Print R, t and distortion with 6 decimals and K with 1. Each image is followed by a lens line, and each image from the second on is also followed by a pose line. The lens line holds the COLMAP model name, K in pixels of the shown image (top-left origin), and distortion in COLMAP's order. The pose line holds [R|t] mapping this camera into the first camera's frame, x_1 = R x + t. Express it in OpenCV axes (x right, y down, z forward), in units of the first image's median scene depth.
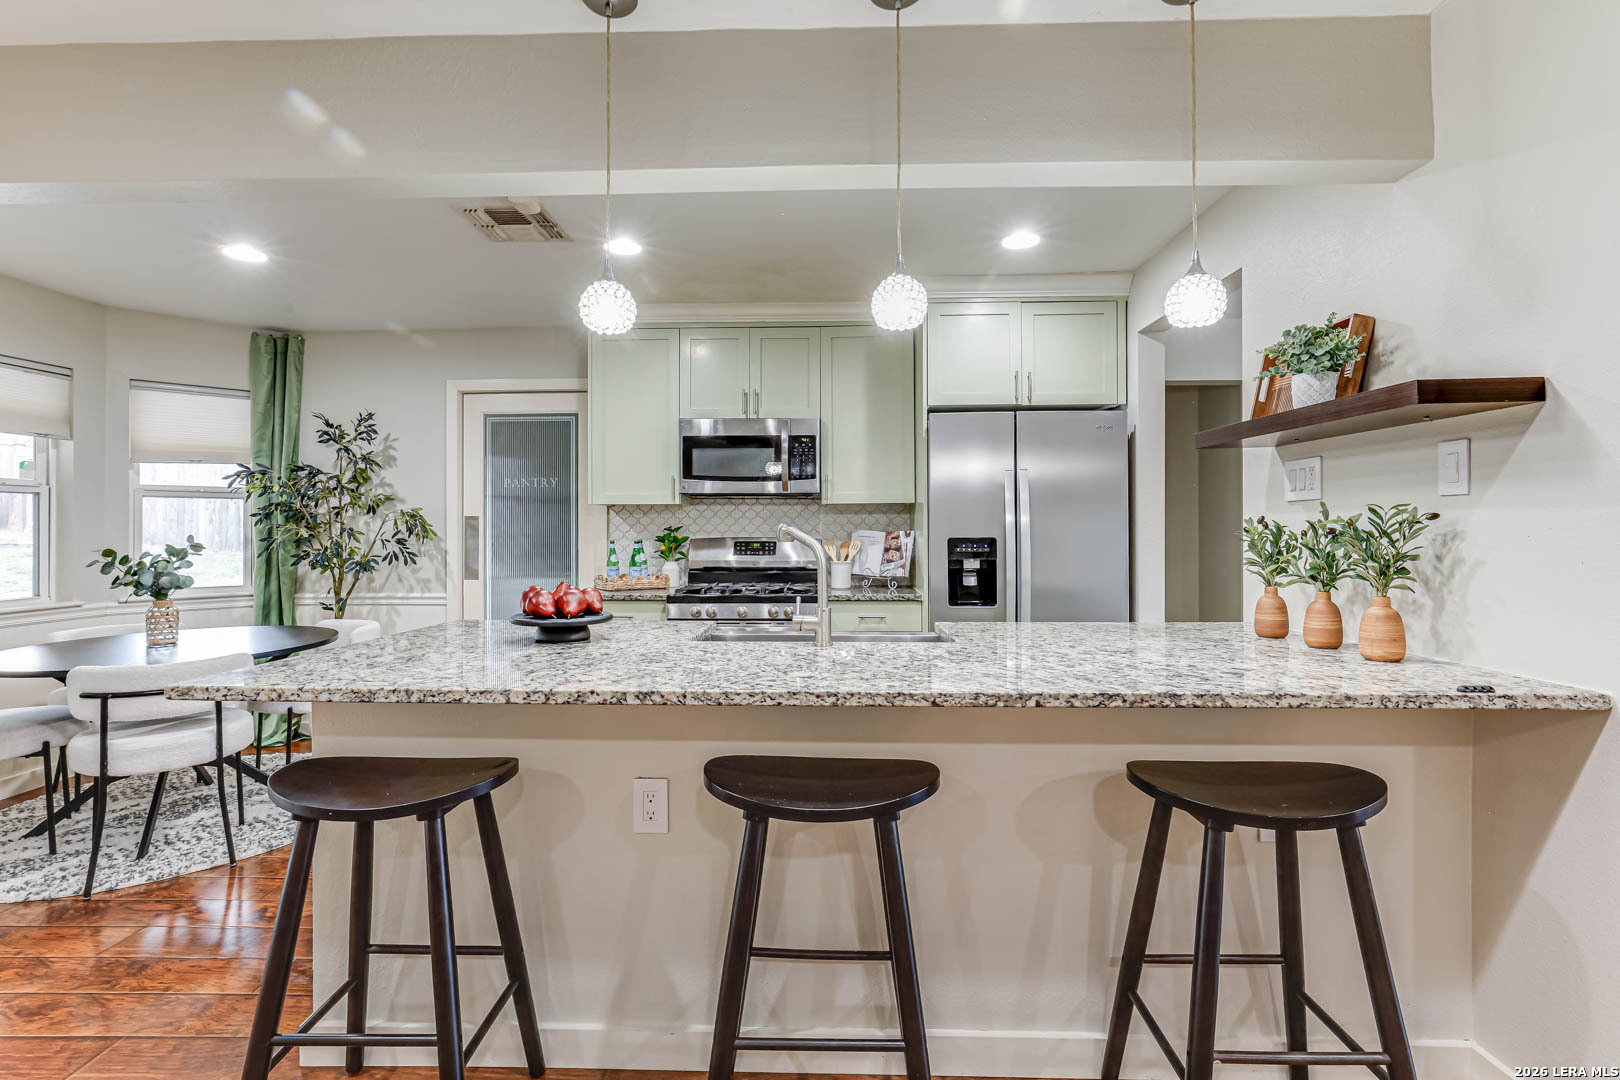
lens RADIAL K [[738.0, 0, 808.2], [0, 738.0, 535.8], [0, 0, 1]] dist [-0.010177, 0.001639]
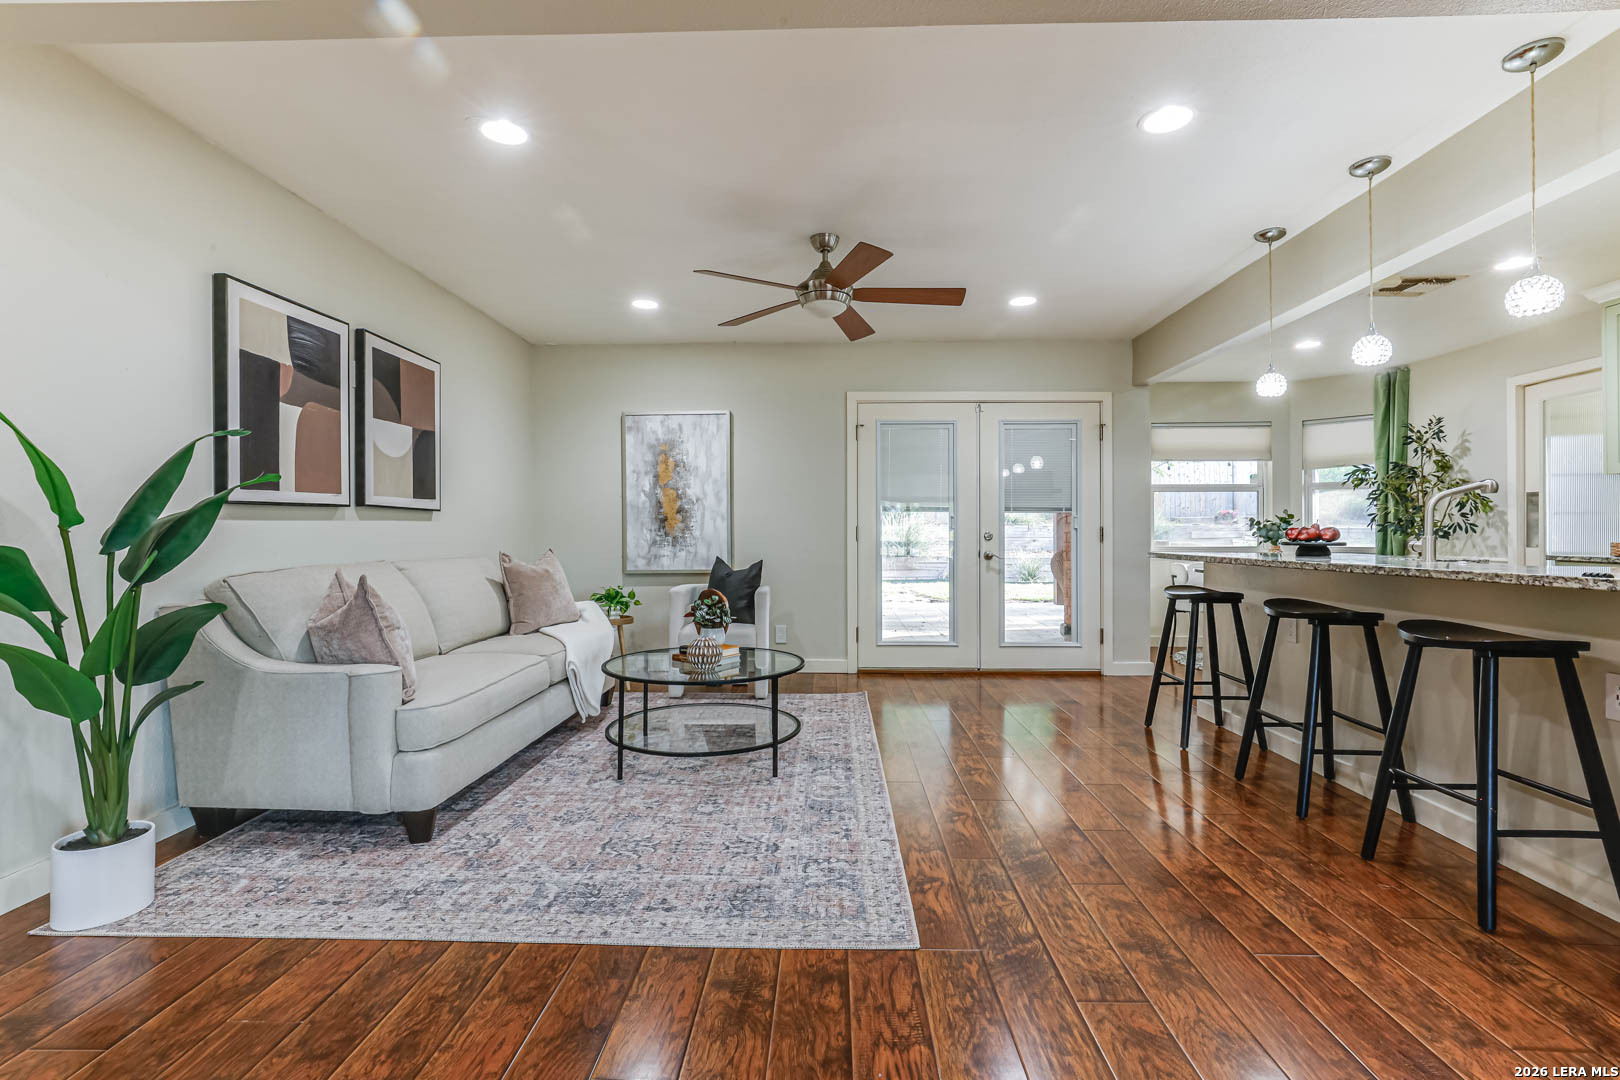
lens RADIAL K [[738.0, 0, 804.0], [0, 738.0, 522.2], [0, 0, 1]] dist [-0.010177, 0.001639]
pose [[-0.012014, -0.013670, -0.999834, 0.752965], [-0.008692, 0.999870, -0.013566, 0.049753], [0.999890, 0.008528, -0.012132, -0.123632]]
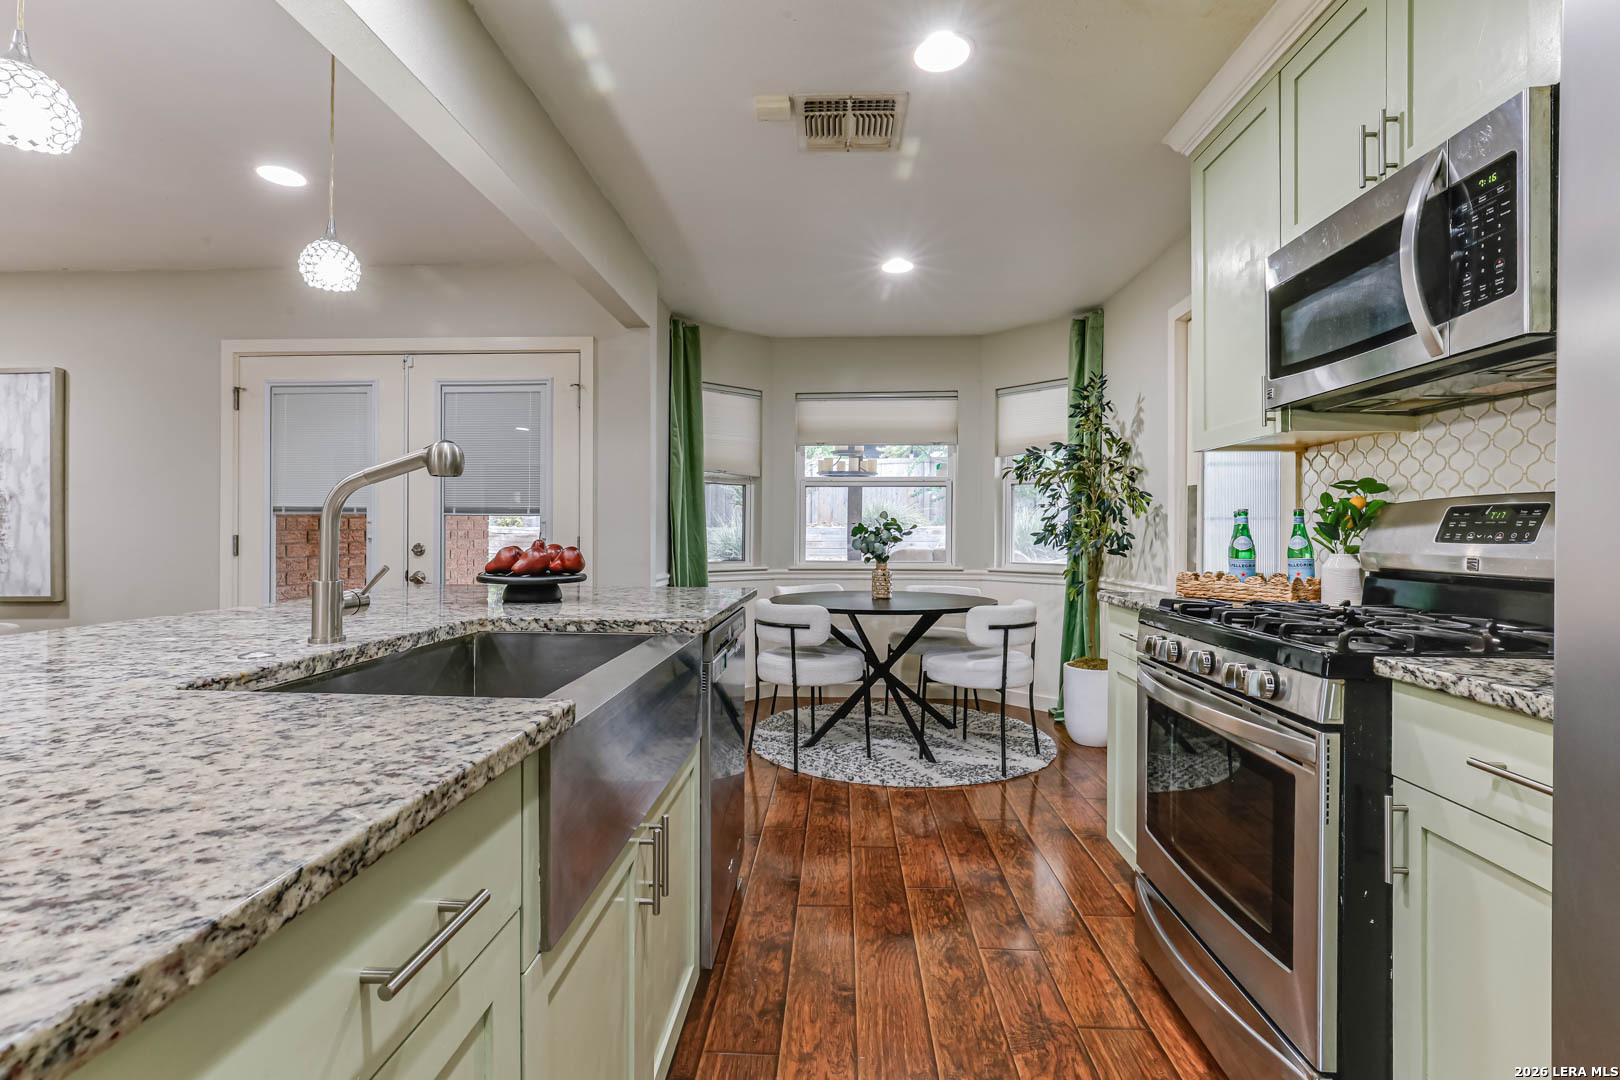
lens RADIAL K [[738.0, 0, 807.1], [0, 738.0, 545.9], [0, 0, 1]] dist [-0.010177, 0.001639]
pose [[-0.026729, 0.020499, -0.999433, 0.317239], [-0.010966, 0.999724, 0.020798, 0.025029], [0.999583, 0.011515, -0.026497, 0.699900]]
